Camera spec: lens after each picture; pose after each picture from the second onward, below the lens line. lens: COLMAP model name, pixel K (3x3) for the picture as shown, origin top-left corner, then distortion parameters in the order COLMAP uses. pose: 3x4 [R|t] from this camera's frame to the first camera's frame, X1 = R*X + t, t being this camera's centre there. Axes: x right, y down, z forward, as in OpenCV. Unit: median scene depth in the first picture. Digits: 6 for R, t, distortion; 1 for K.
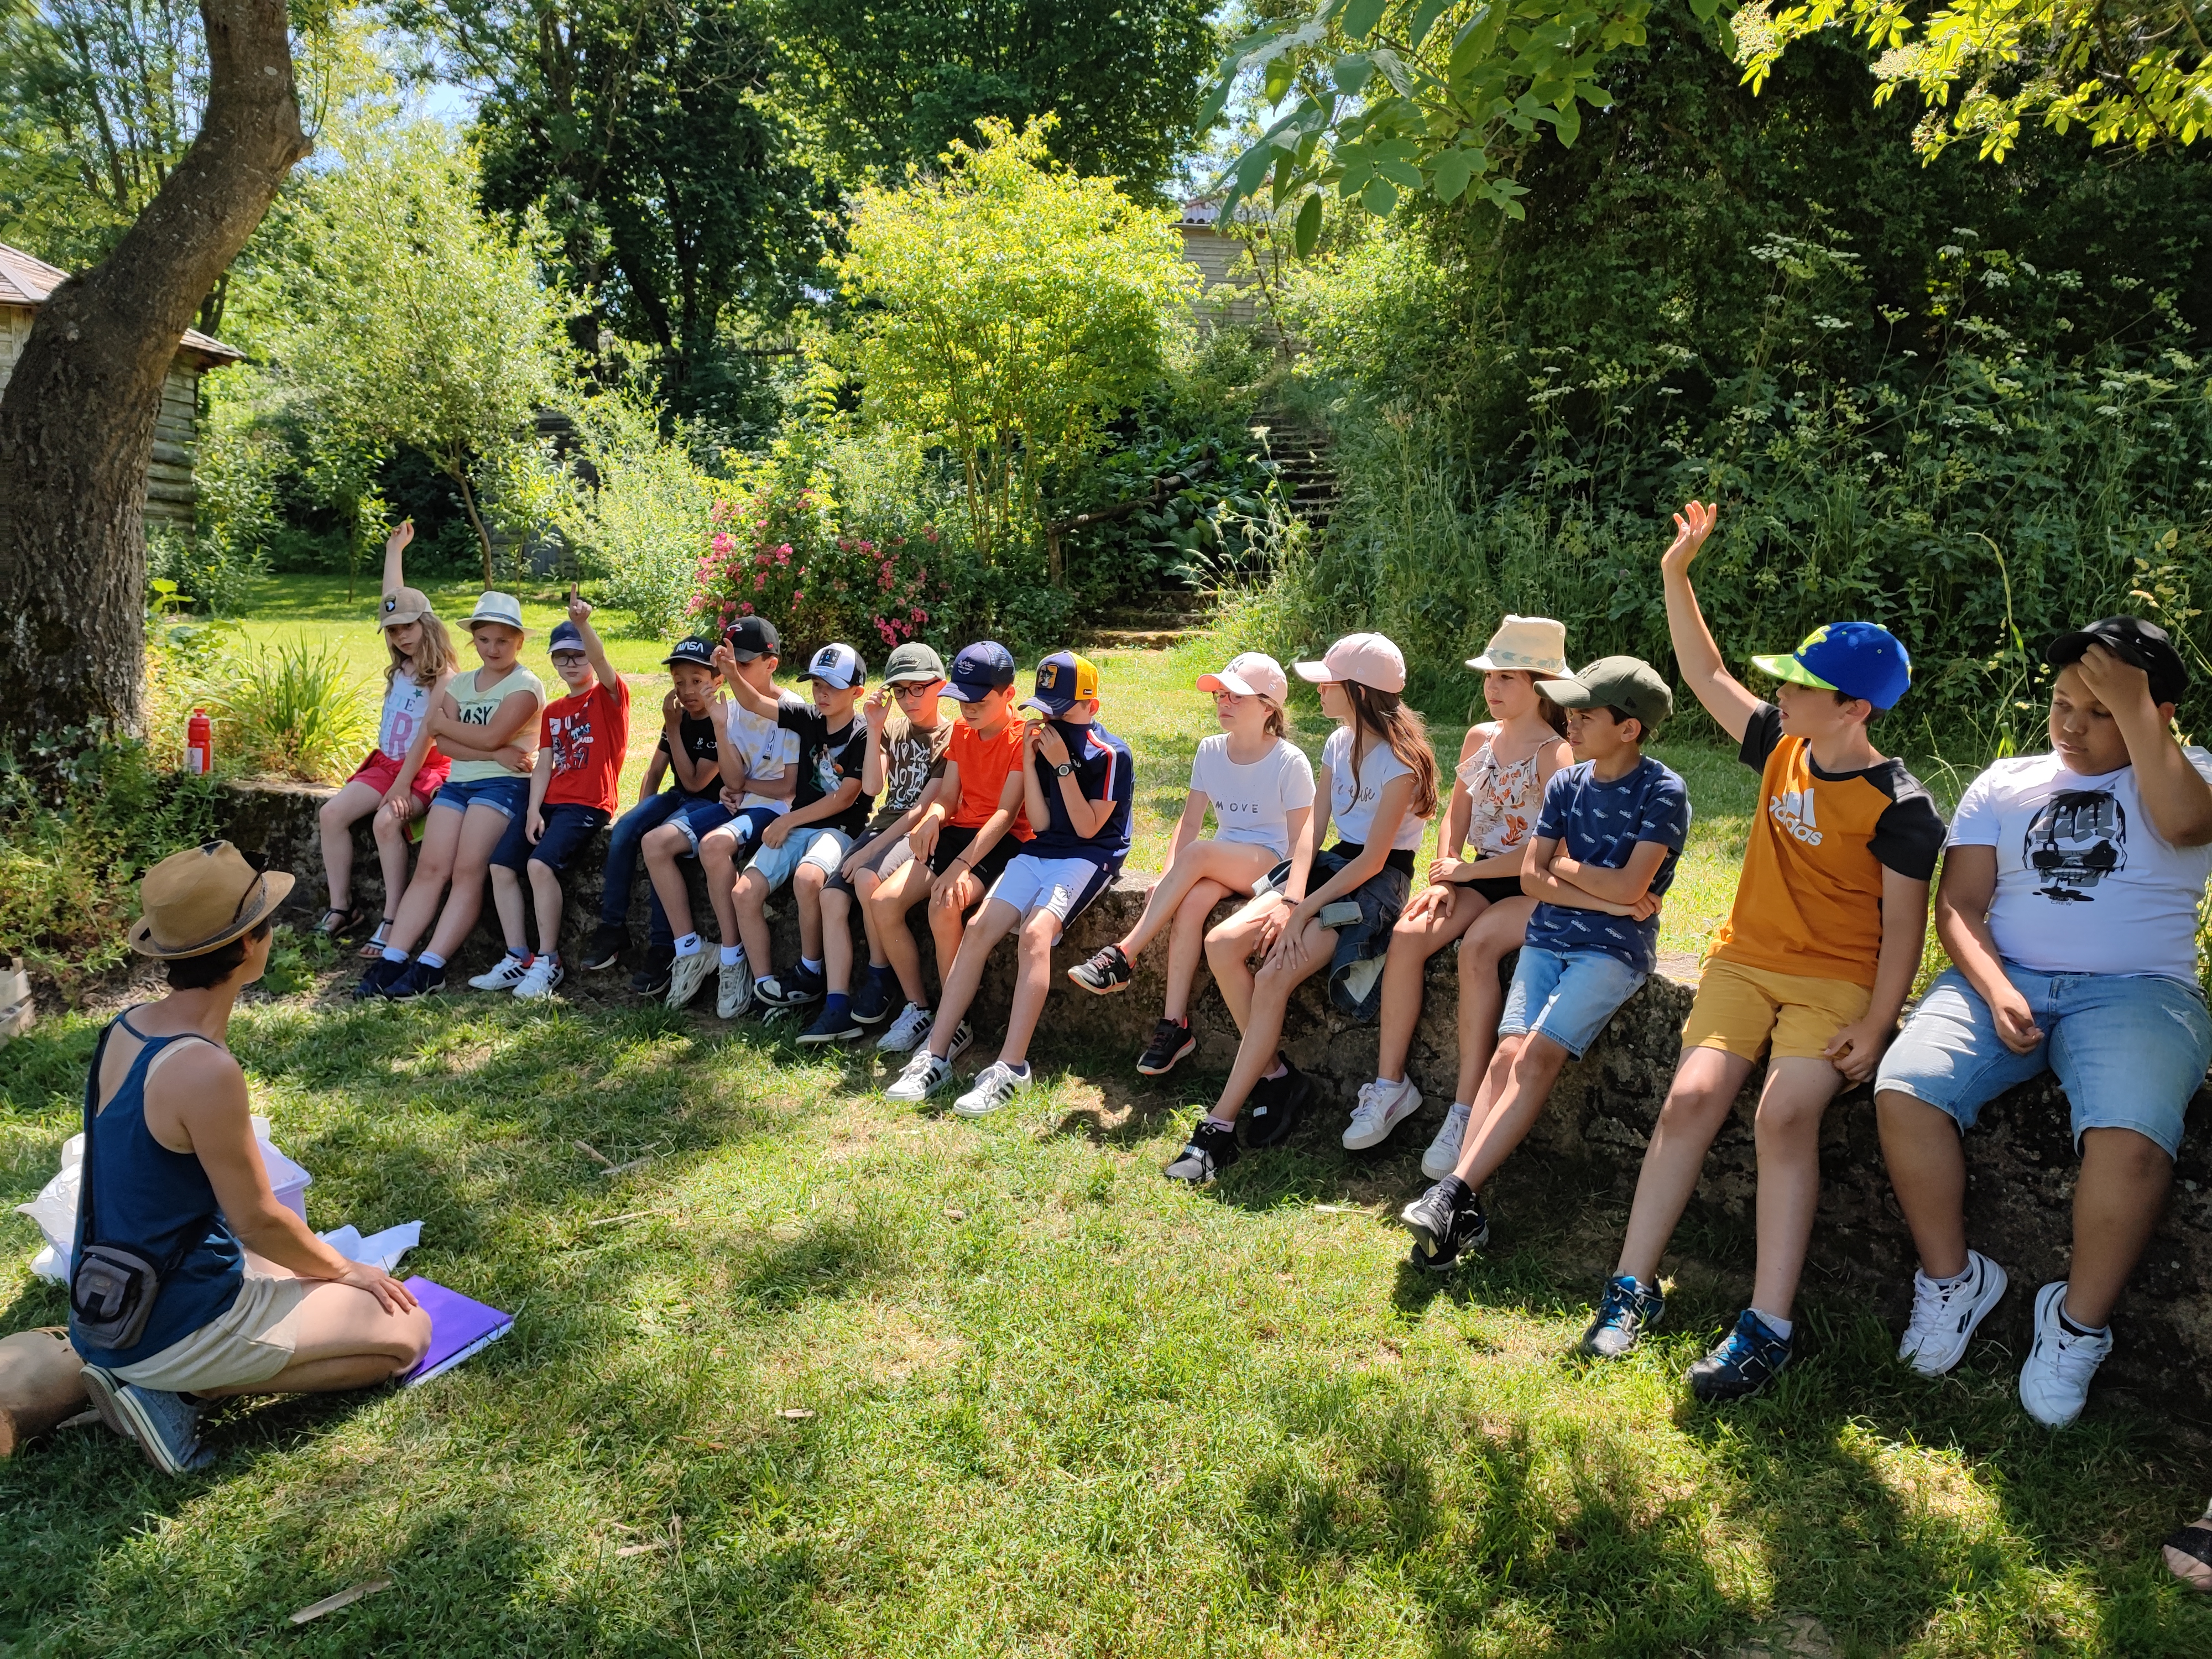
lens RADIAL K [[1602.2, 0, 1100.9], [0, 1602.2, 836.3], [0, 0, 1]] dist [0.053499, -0.051755]
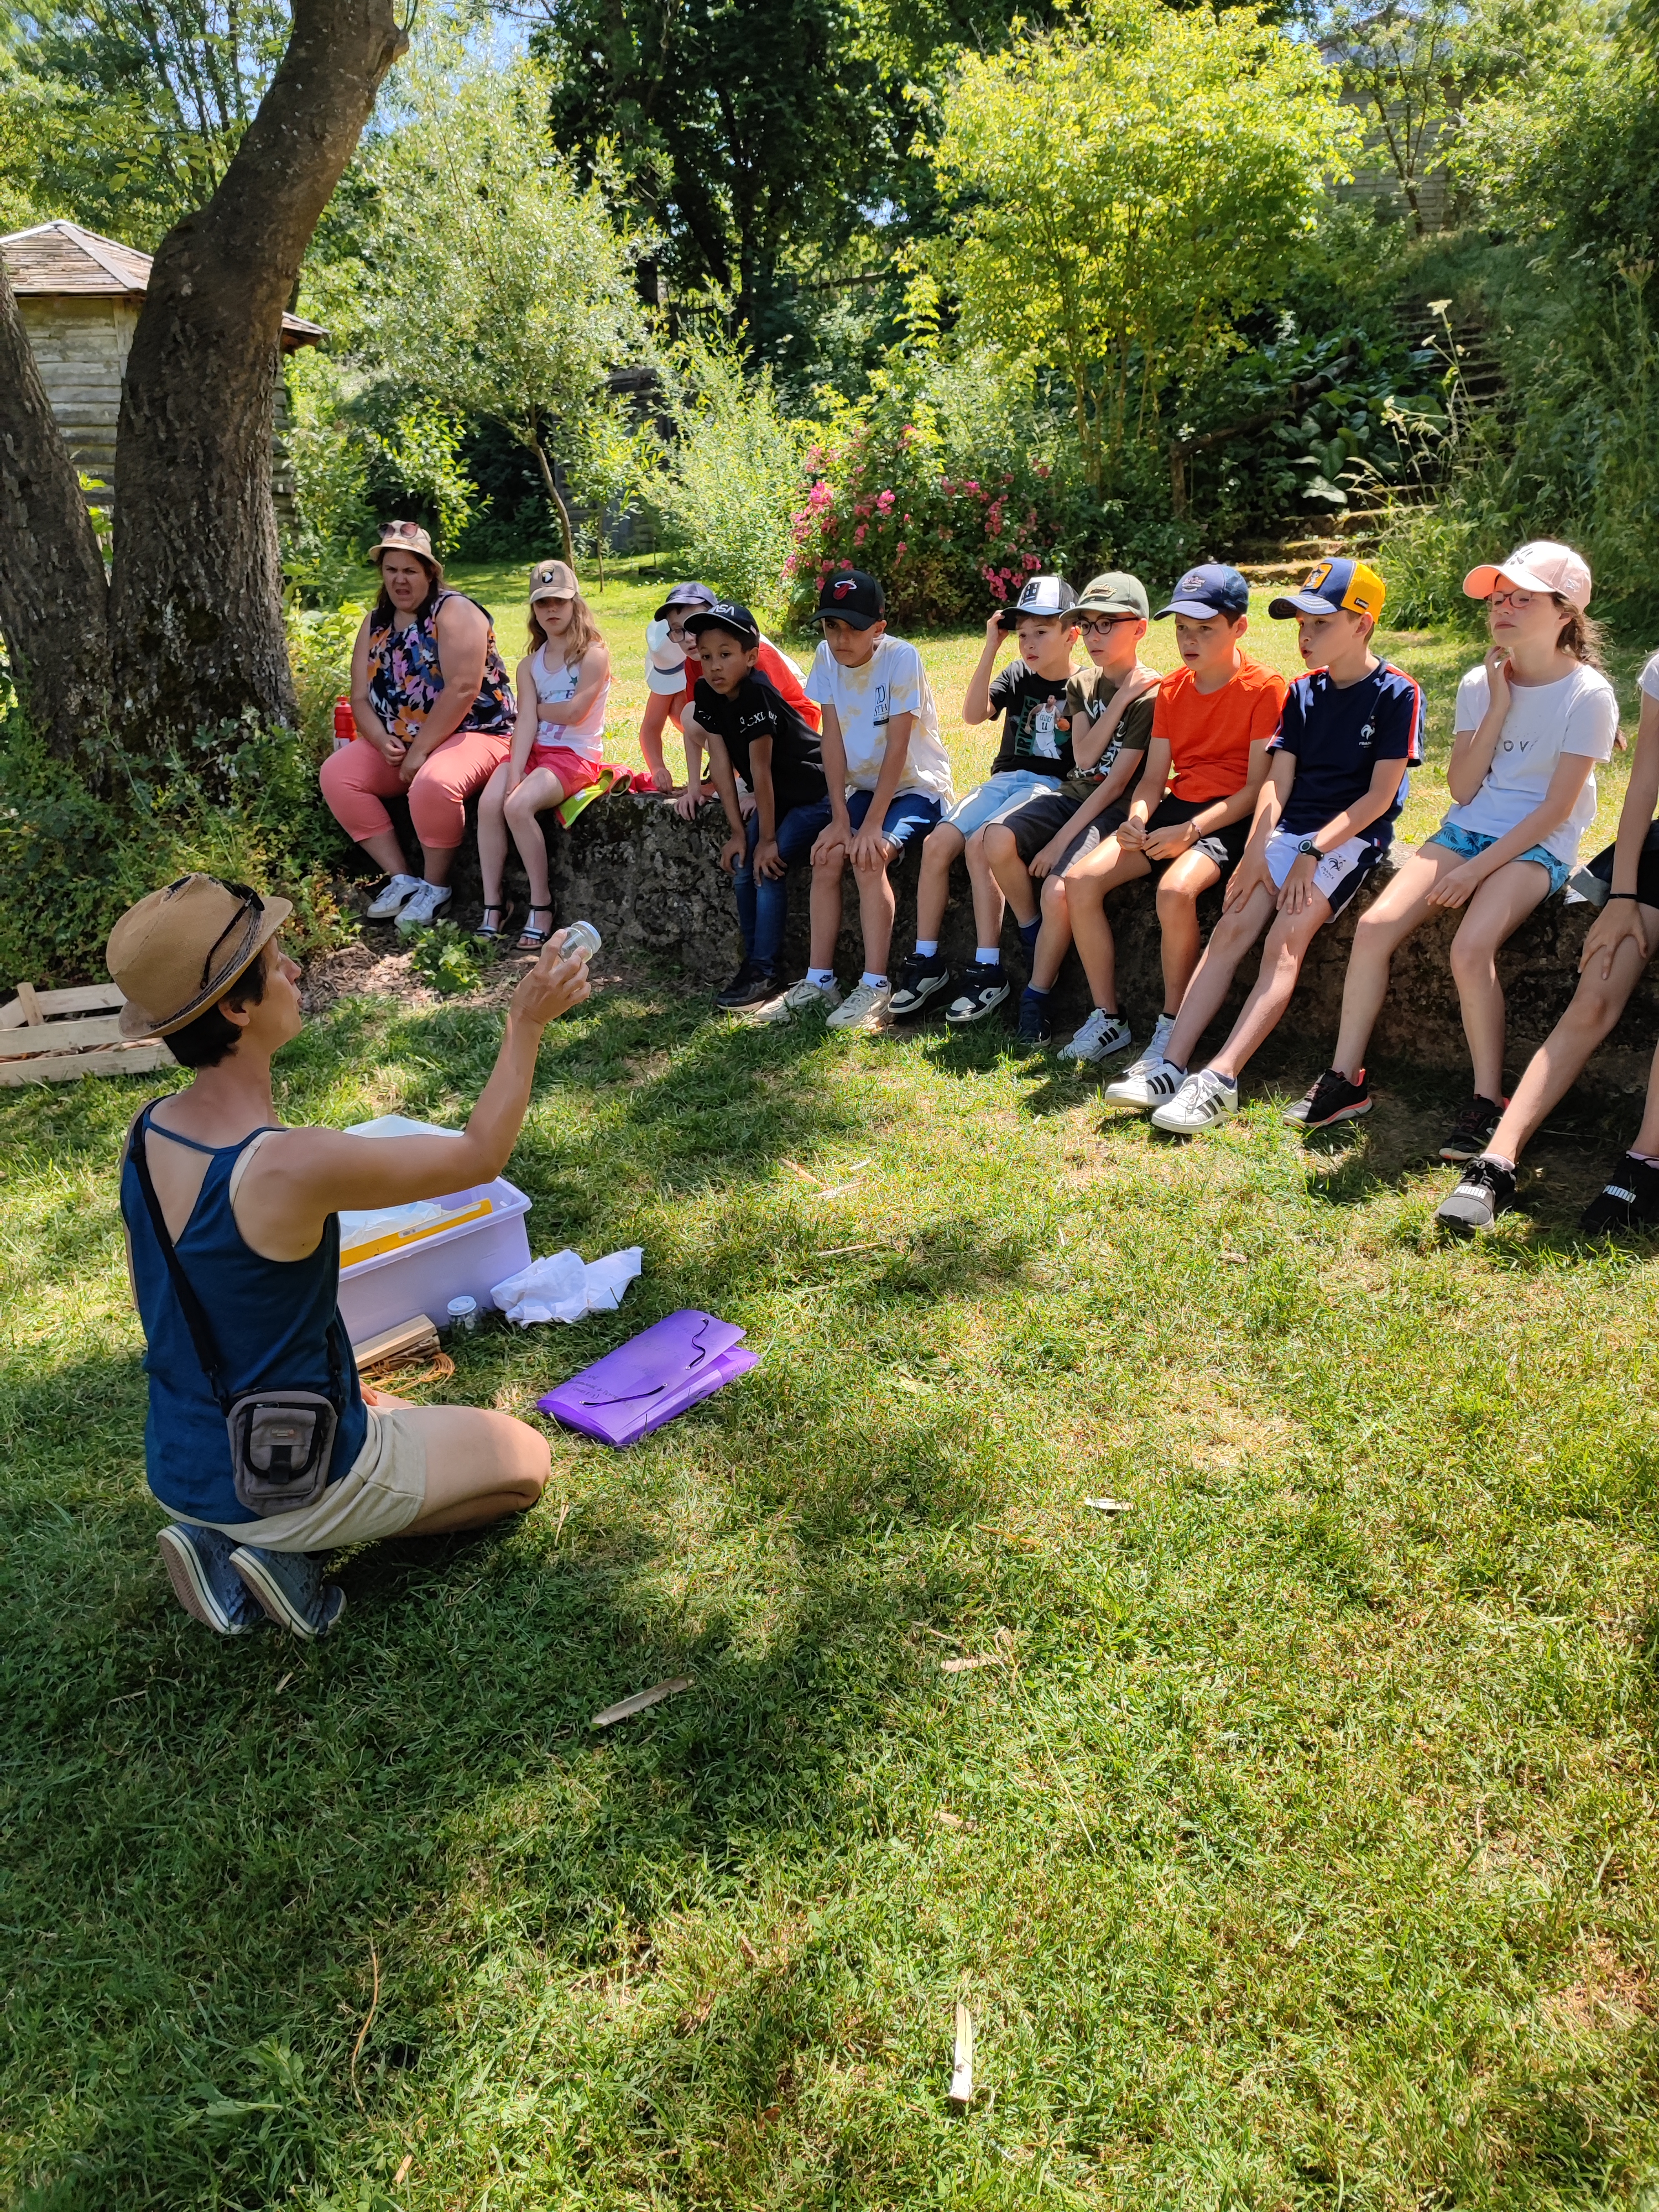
lens RADIAL K [[1602.2, 0, 821.1], [0, 1602.2, 1092.1], [0, 0, 1]] dist [0.053499, -0.051755]
pose [[0.978341, 0.006672, -0.206893, -0.036454], [0.029125, 0.985101, 0.169493, -0.000426], [0.204942, -0.171848, 0.963570, 0.043142]]
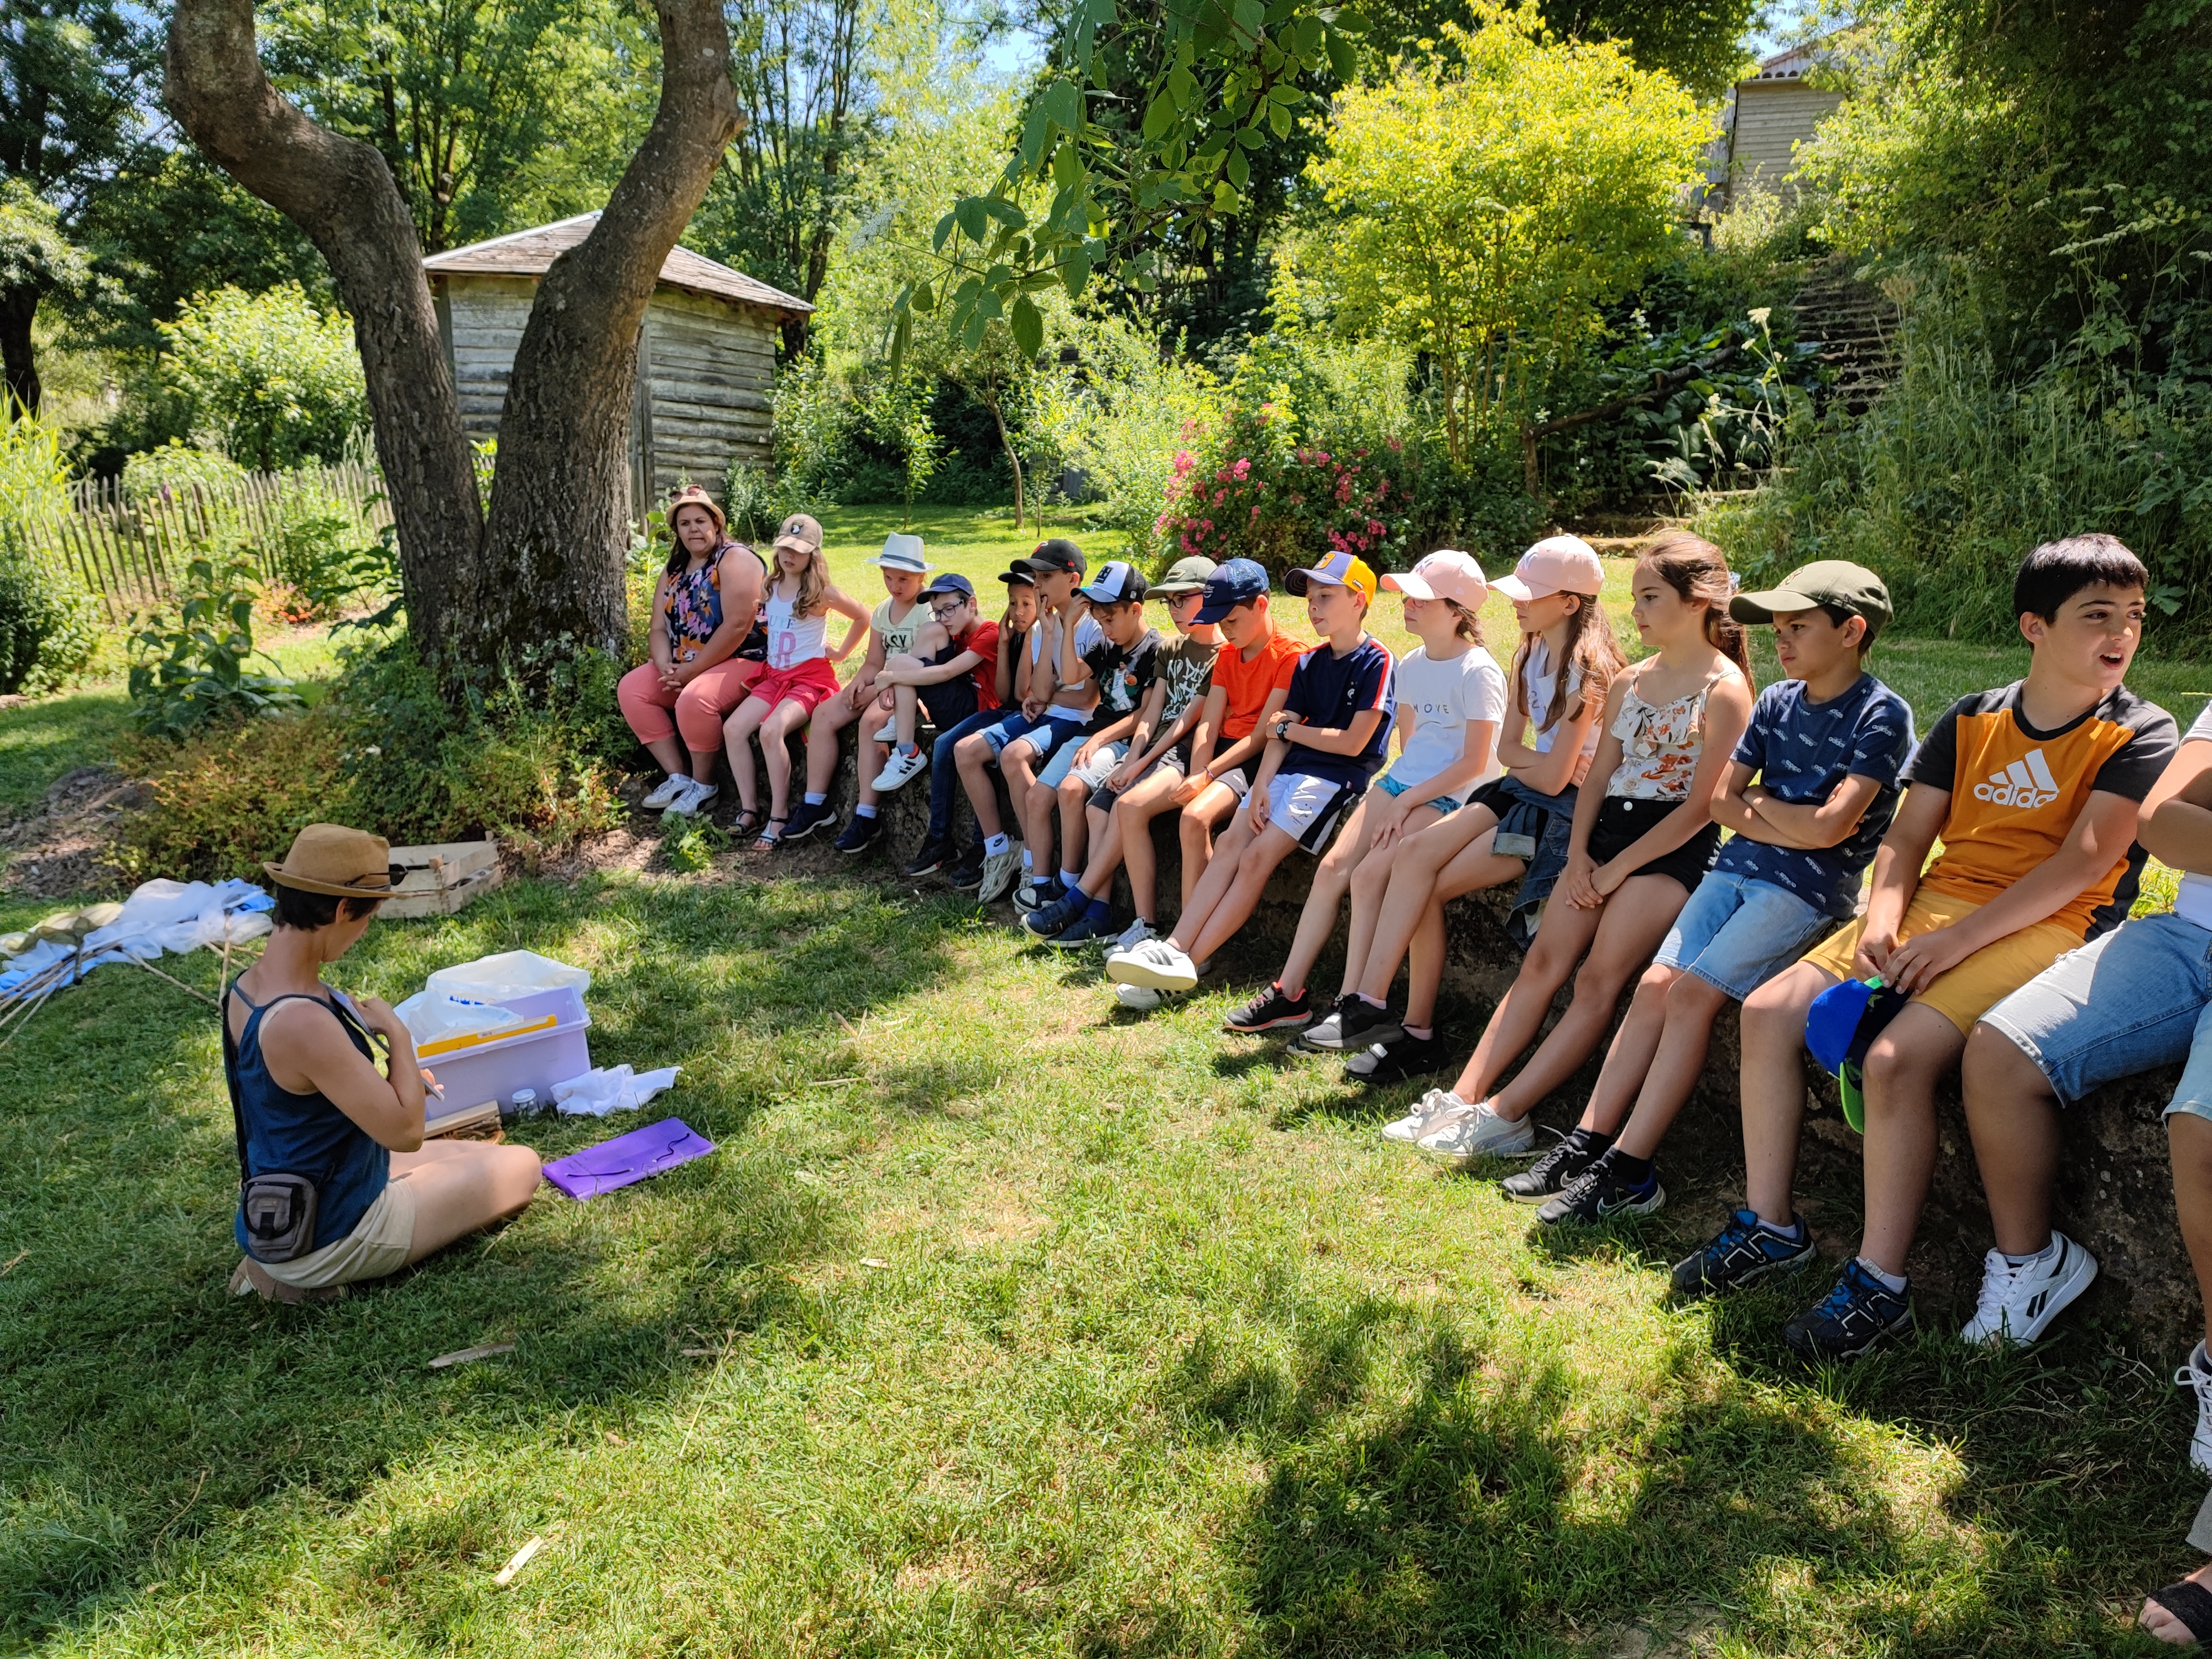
lens RADIAL K [[1602.2, 0, 1103.9], [0, 1602.2, 844.8], [0, 0, 1]] dist [0.053499, -0.051755]
pose [[0.940110, 0.044181, -0.337997, 0.068717], [-0.024804, 0.997803, 0.061438, -0.000259], [0.339969, -0.049374, 0.939140, 0.006616]]
